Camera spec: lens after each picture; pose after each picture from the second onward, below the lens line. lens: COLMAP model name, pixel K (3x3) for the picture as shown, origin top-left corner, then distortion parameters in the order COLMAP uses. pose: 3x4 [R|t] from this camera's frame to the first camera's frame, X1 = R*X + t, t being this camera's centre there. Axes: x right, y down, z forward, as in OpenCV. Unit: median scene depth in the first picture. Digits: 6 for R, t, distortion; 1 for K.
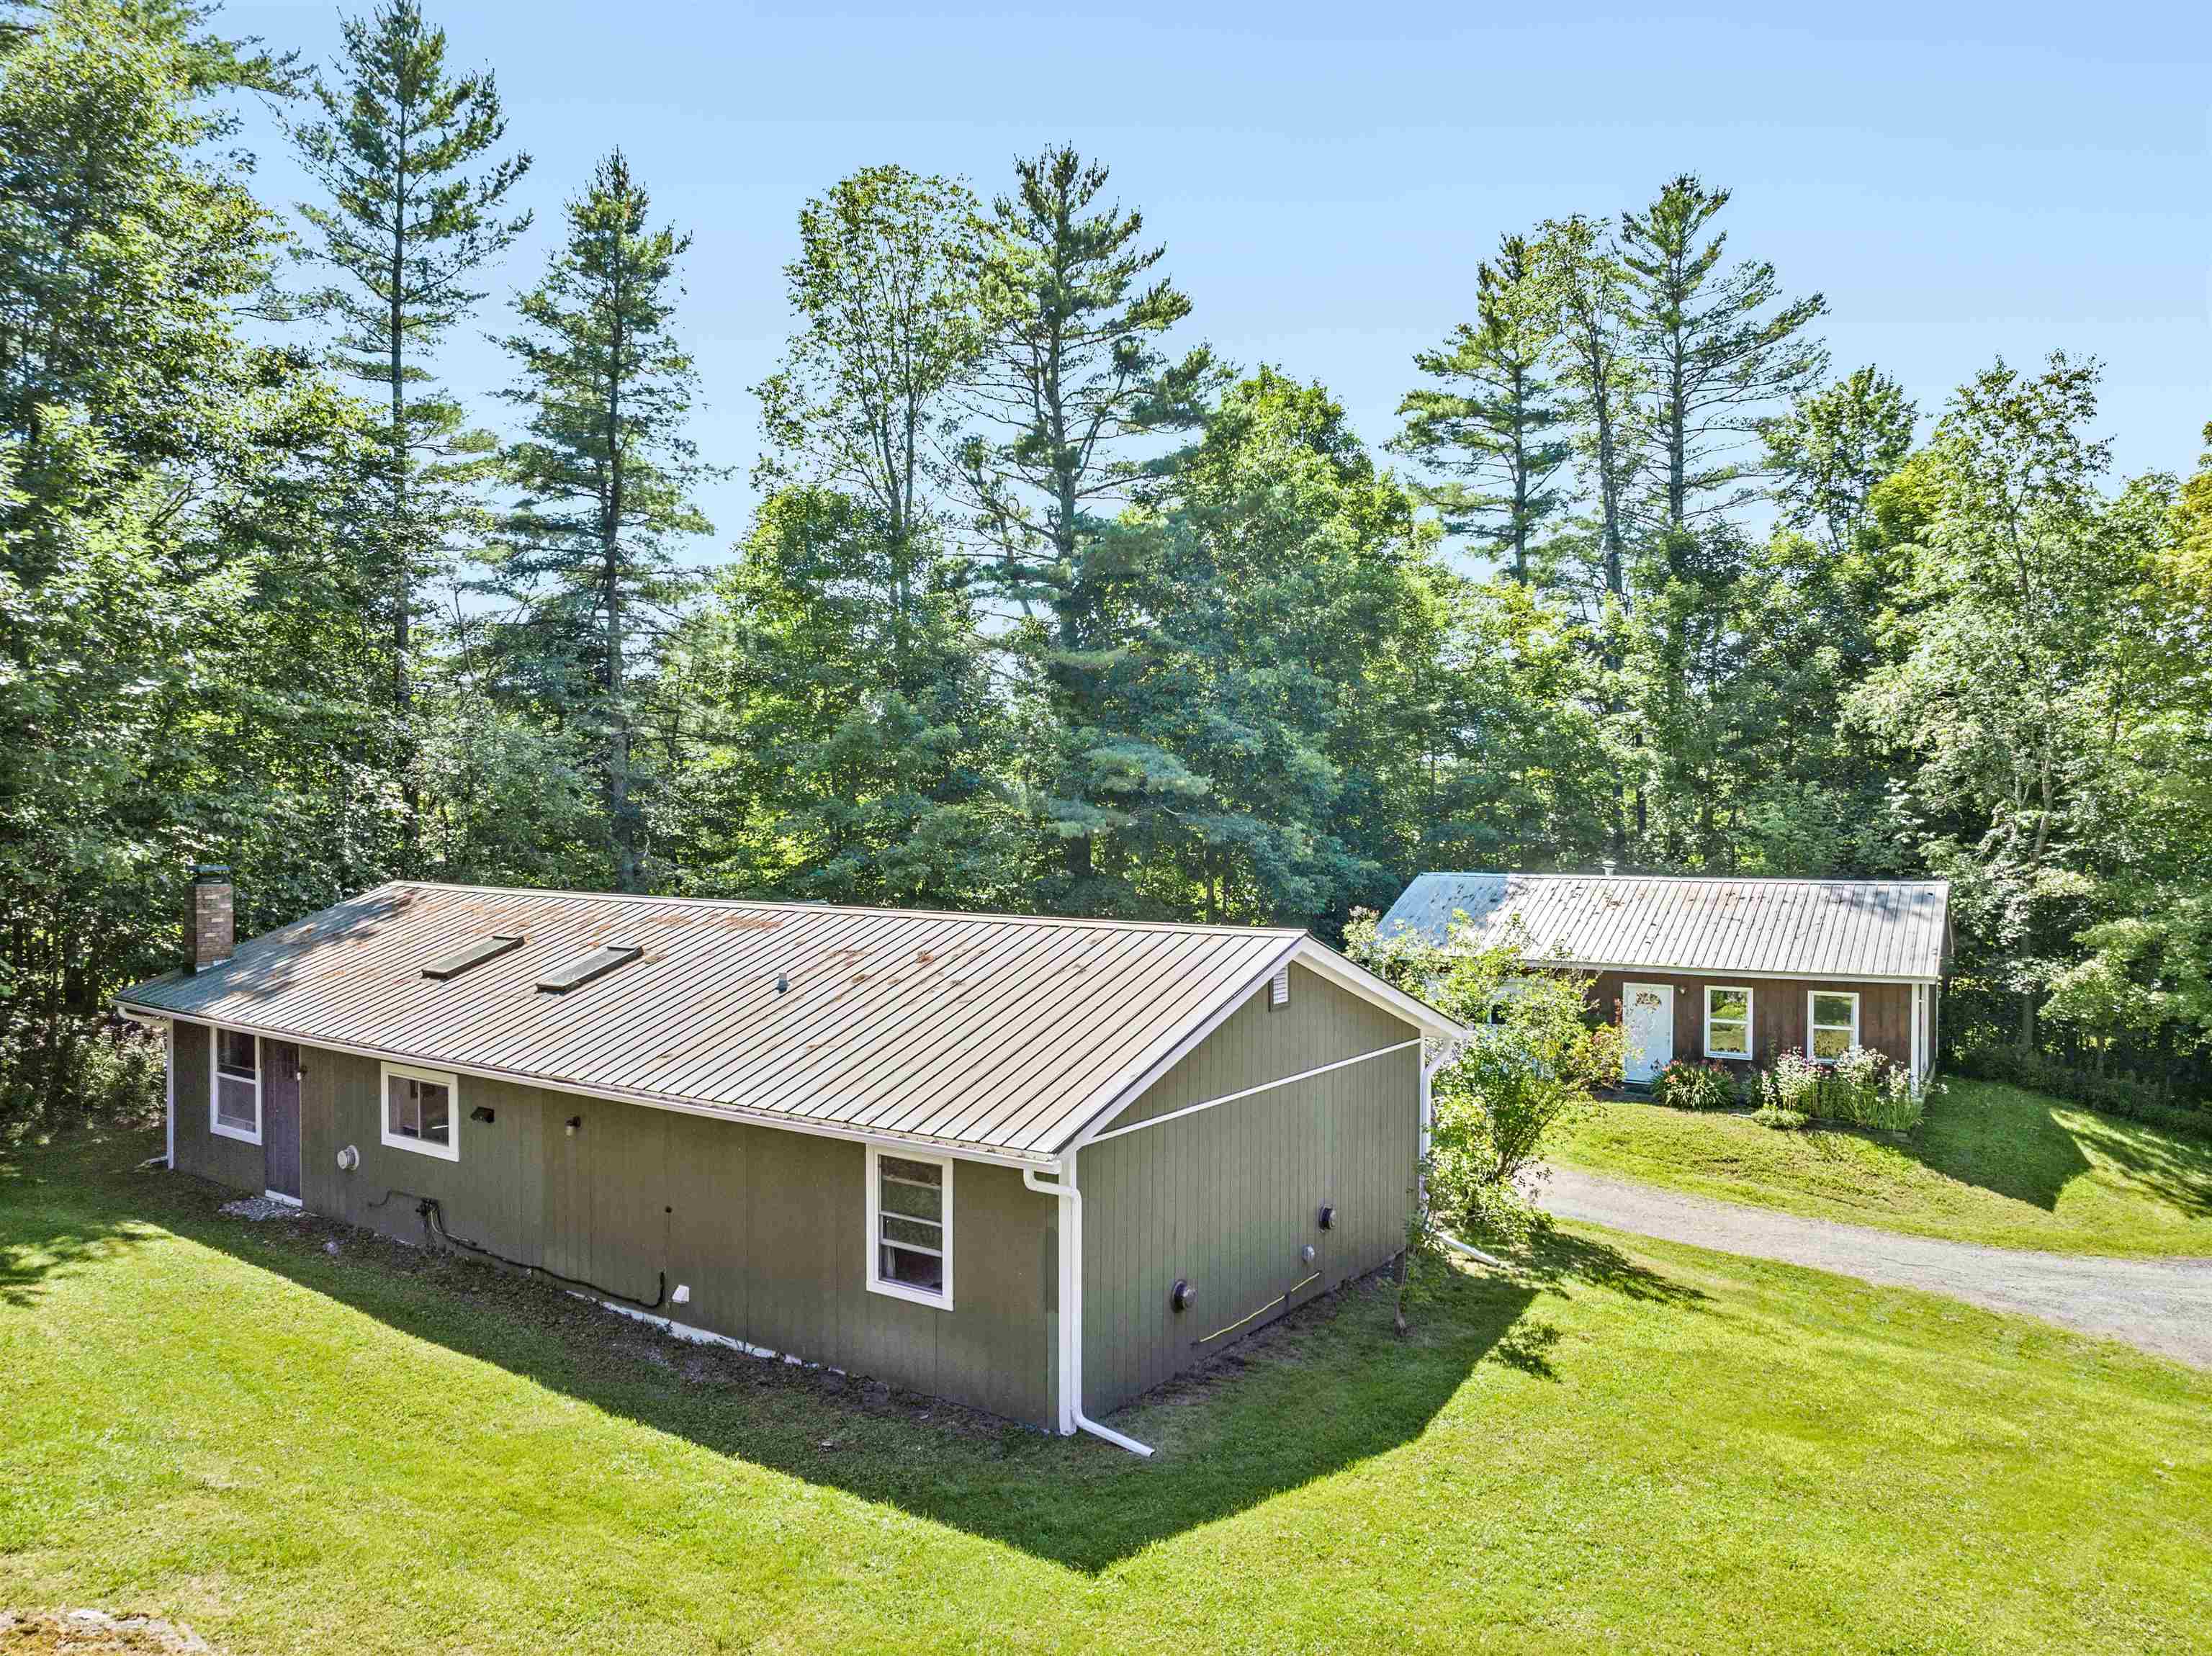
lens RADIAL K [[1568.9, 0, 1106.0], [0, 1568.9, 828.0], [0, 0, 1]] dist [-0.037031, -0.001174]
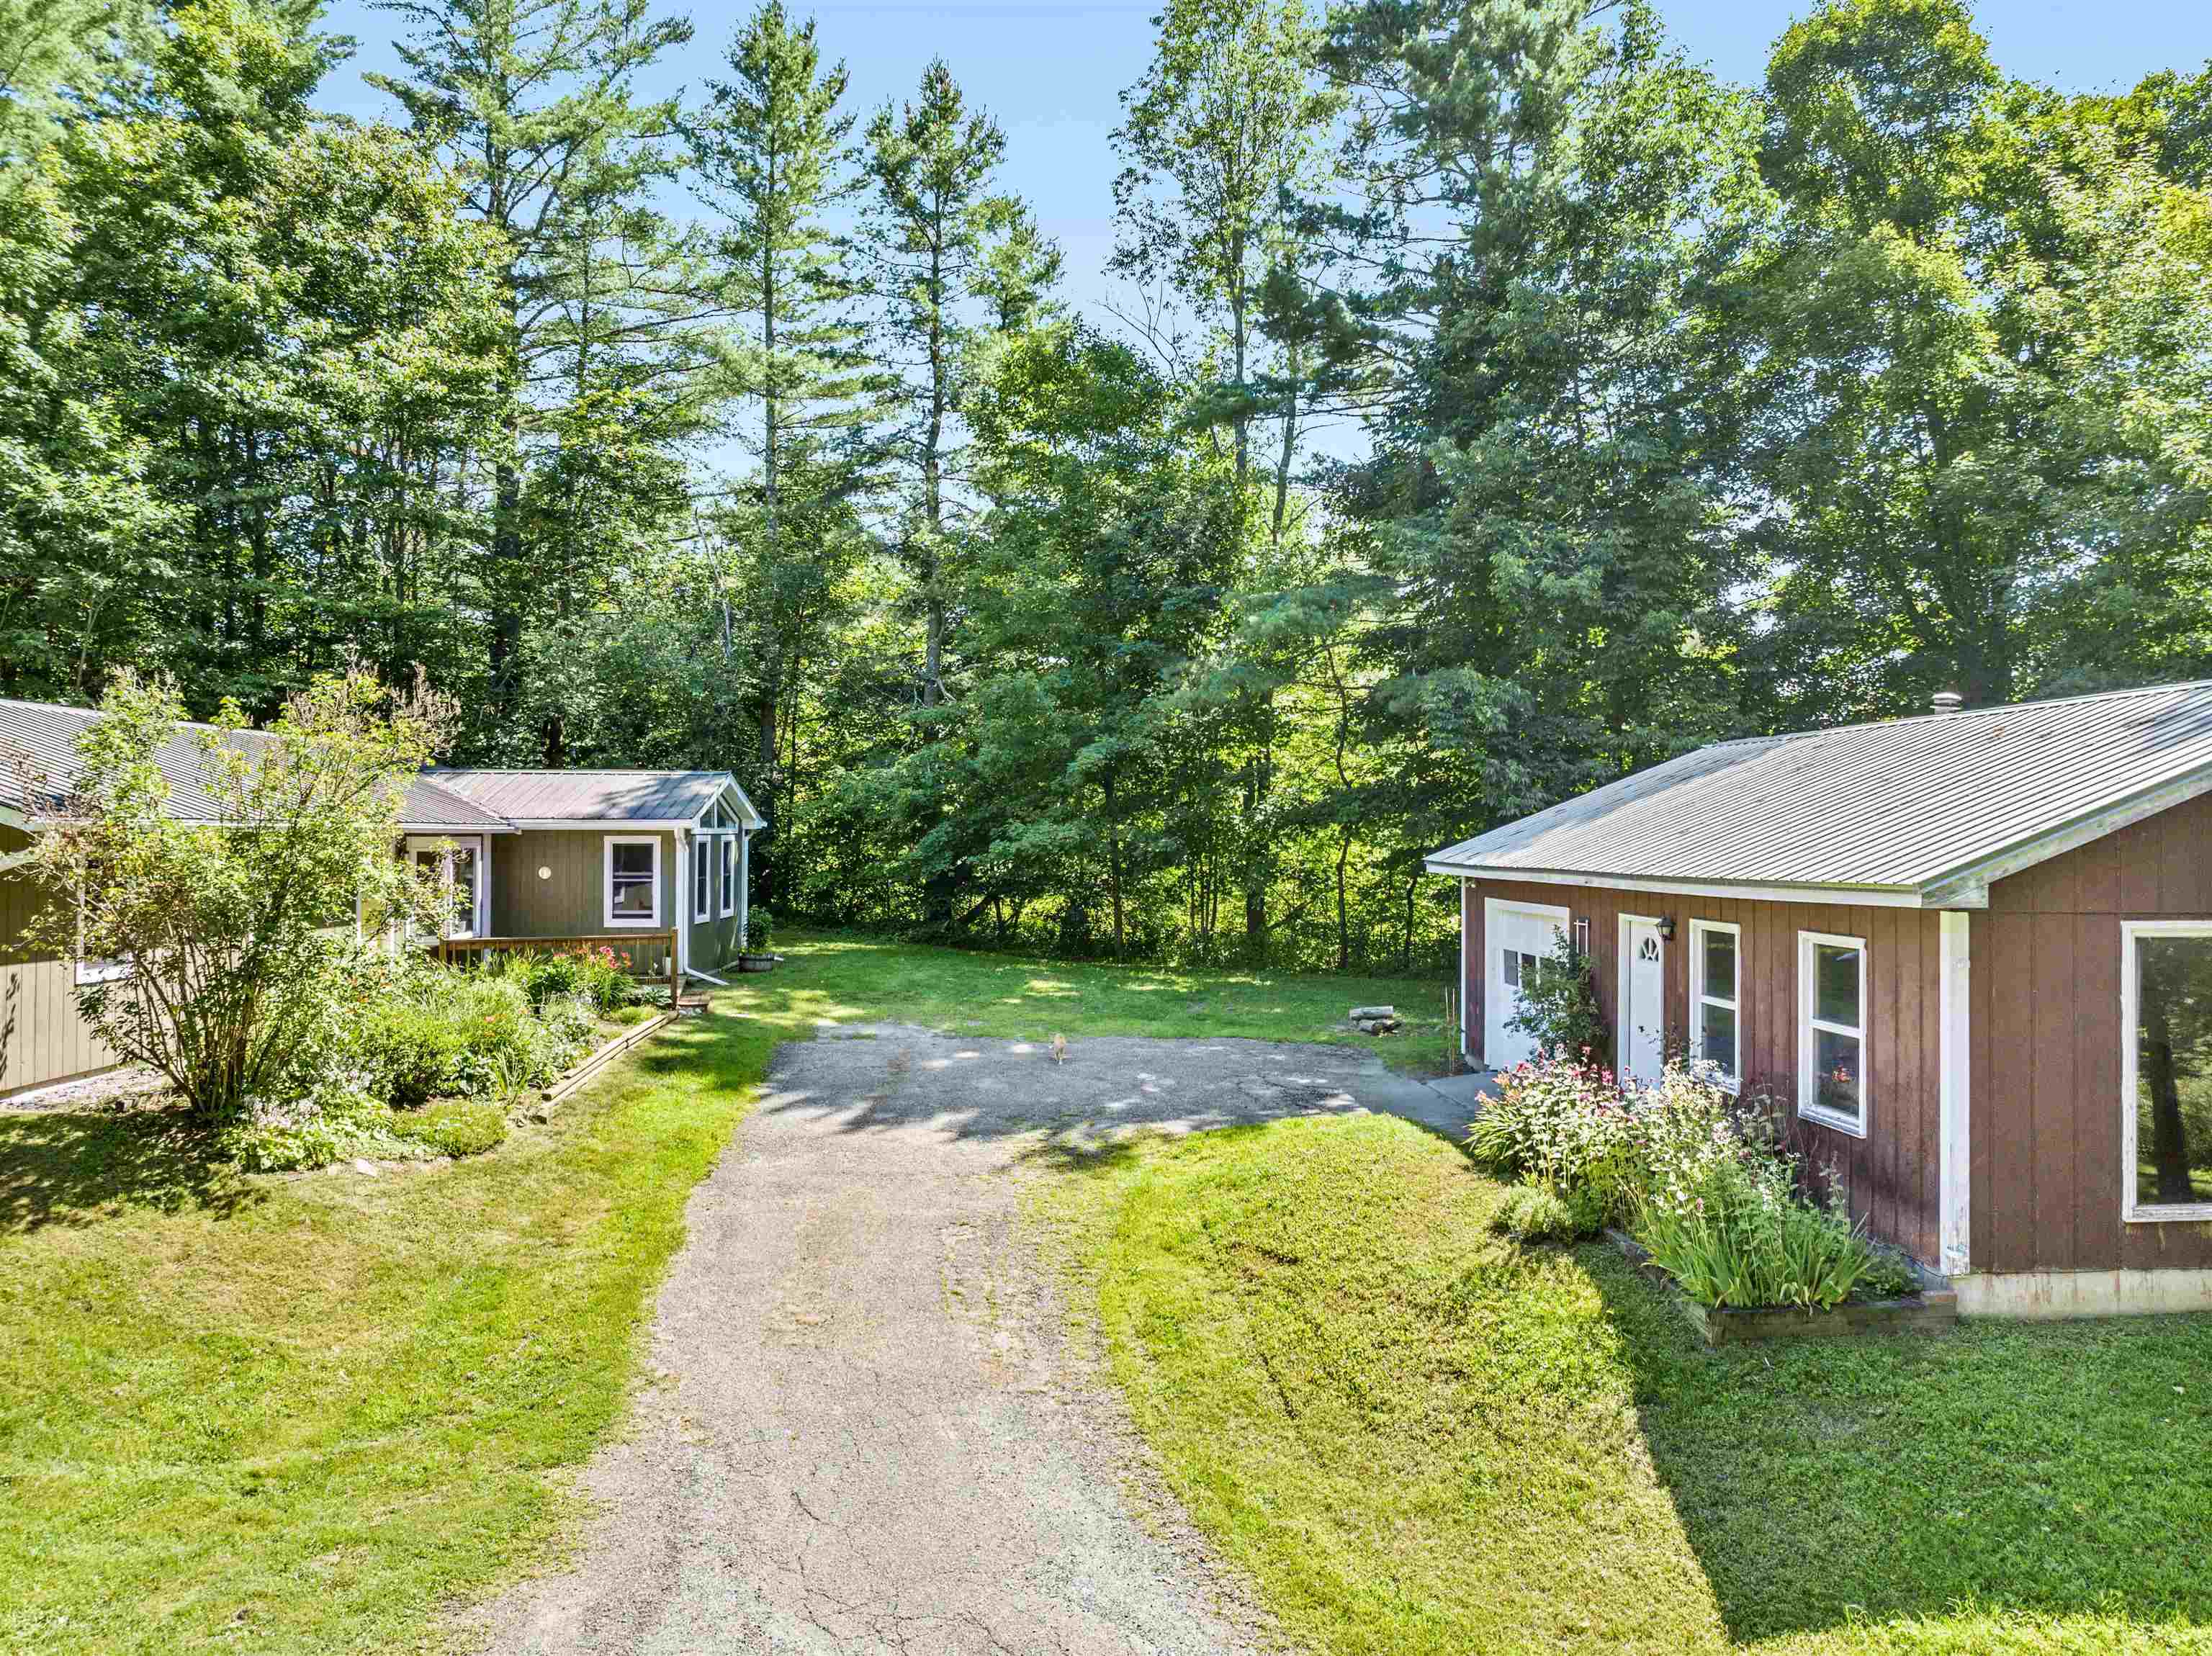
lens RADIAL K [[1568.9, 0, 1106.0], [0, 1568.9, 828.0], [0, 0, 1]] dist [-0.037031, -0.001174]
pose [[0.575327, -0.003658, -0.817915, 0.478162], [-0.013711, 0.999806, -0.014116, 0.062121], [0.817808, 0.019336, 0.575166, 0.451261]]
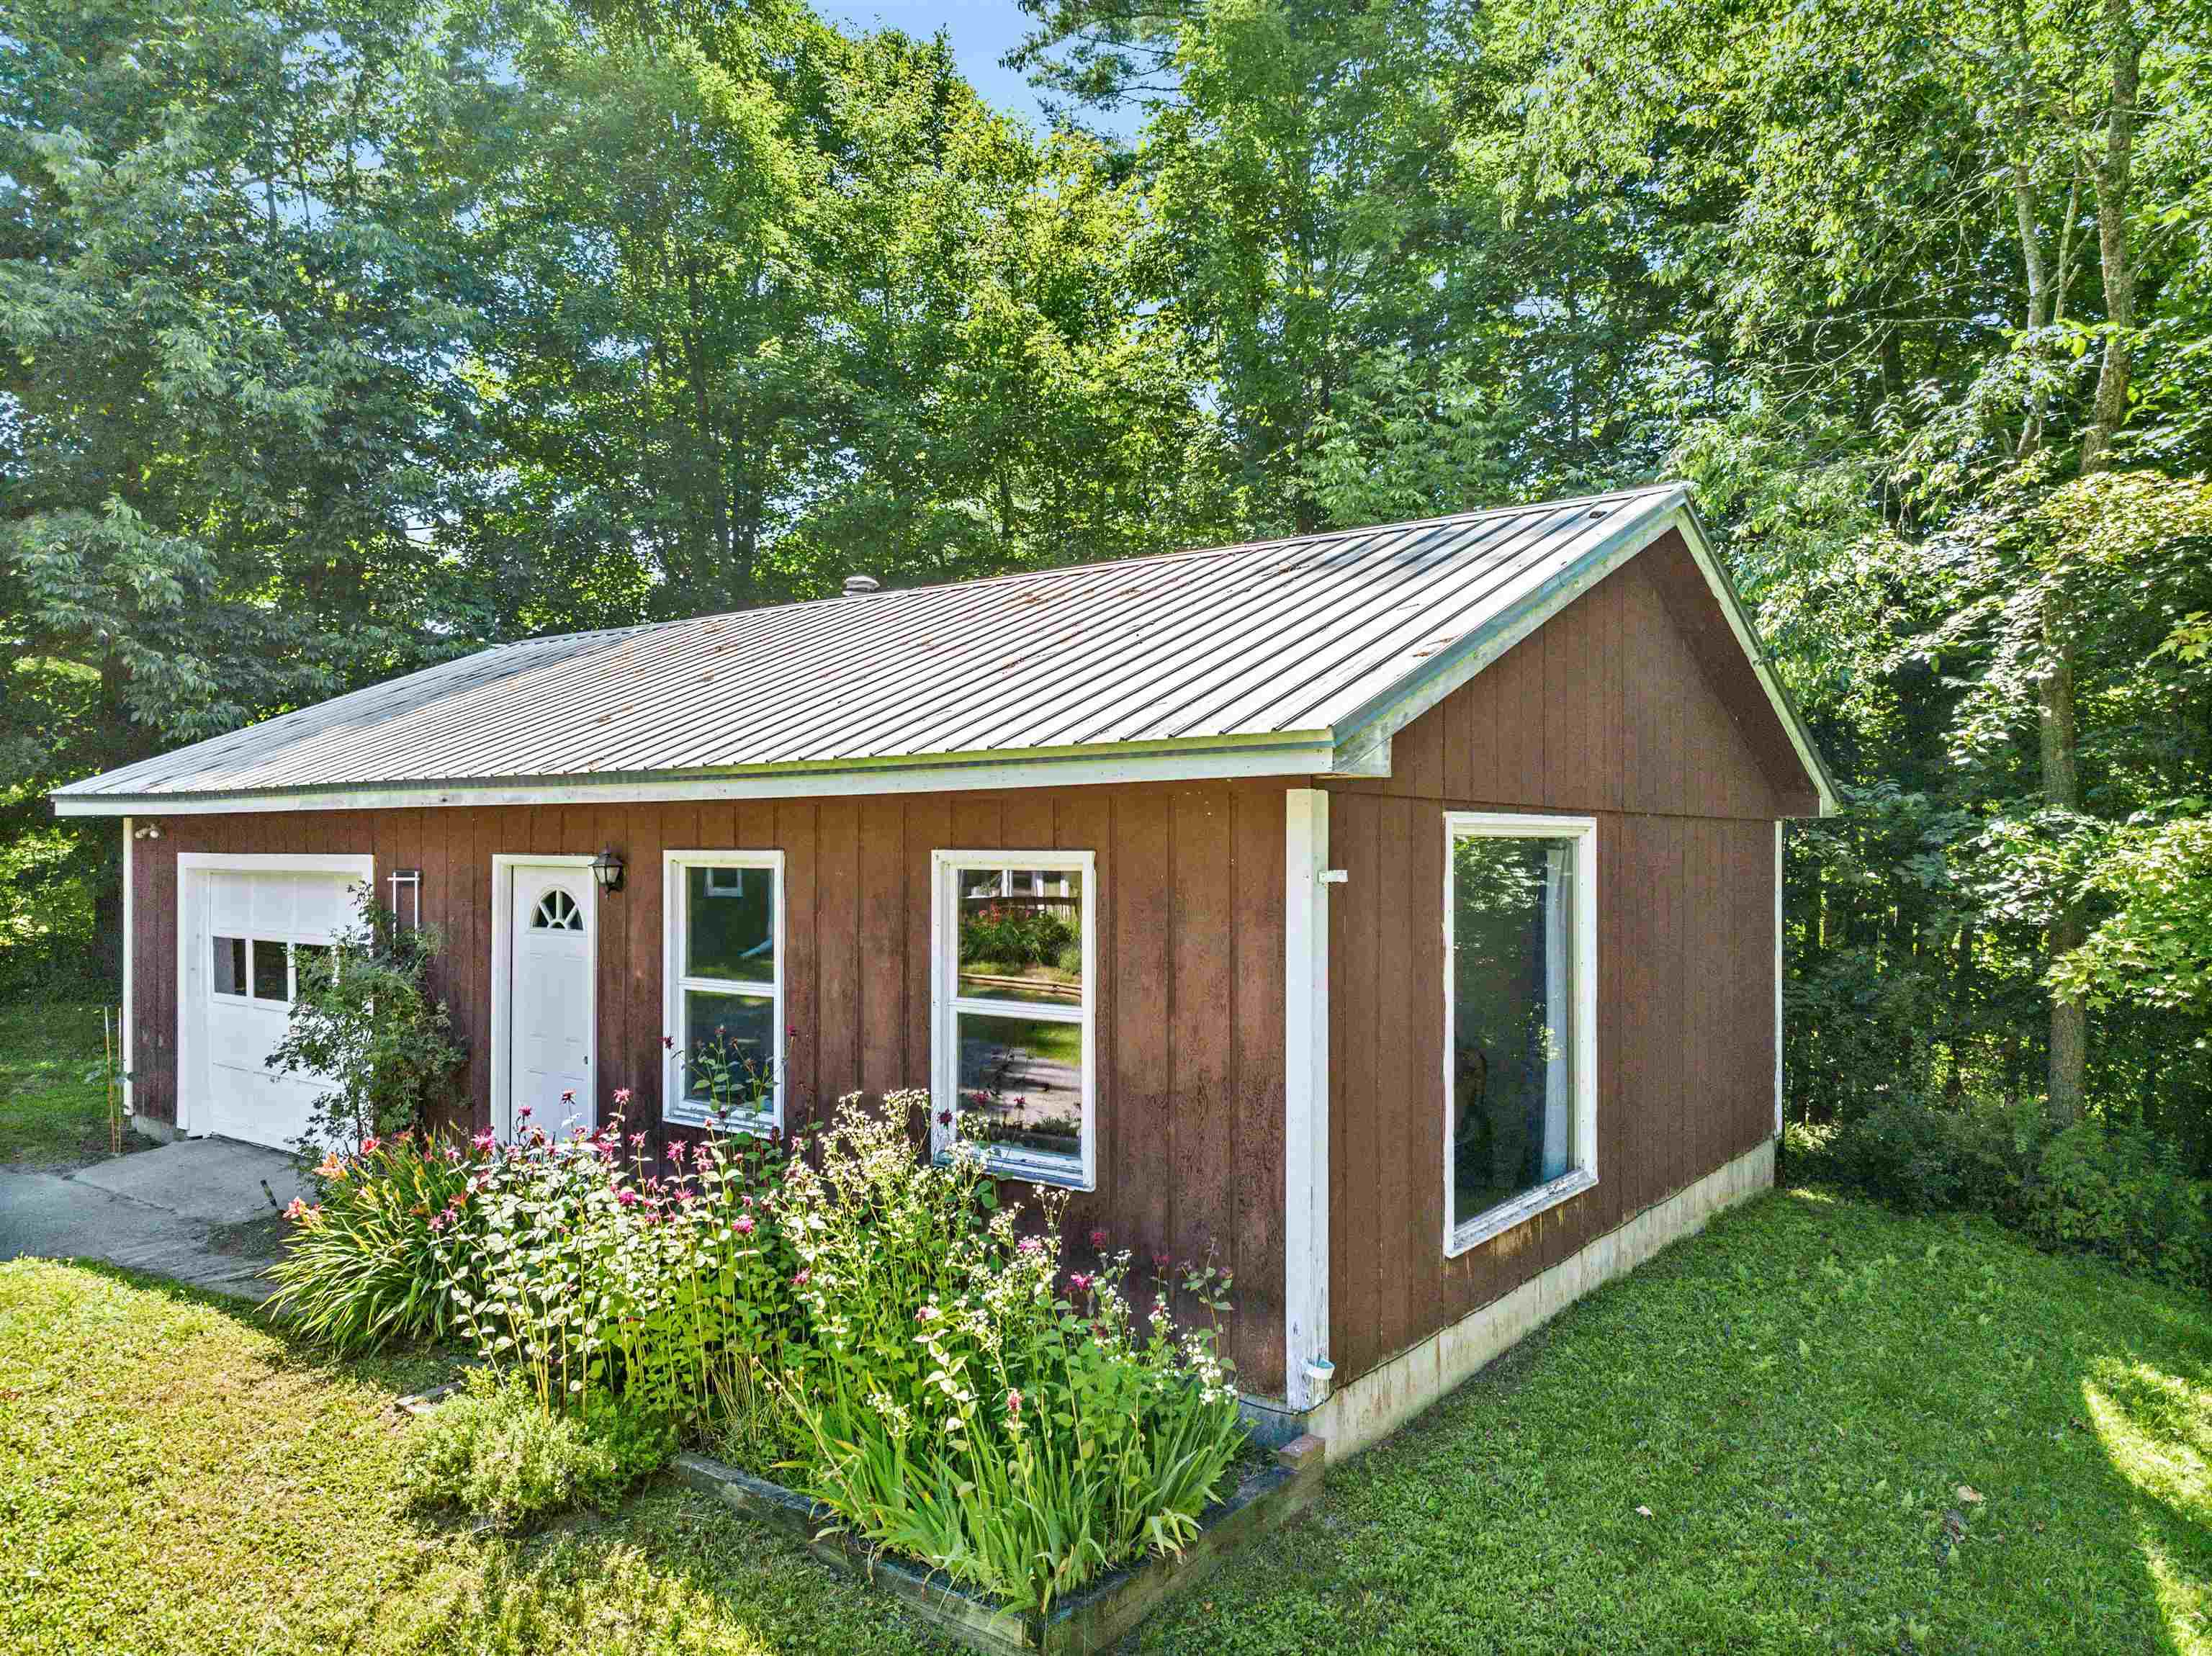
lens RADIAL K [[1568.9, 0, 1106.0], [0, 1568.9, 828.0], [0, 0, 1]] dist [-0.037031, -0.001174]
pose [[0.995458, -0.000114, -0.095204, 0.355703], [-0.002228, 0.999698, -0.024490, 0.076572], [0.095178, 0.024591, 0.995156, 0.550210]]
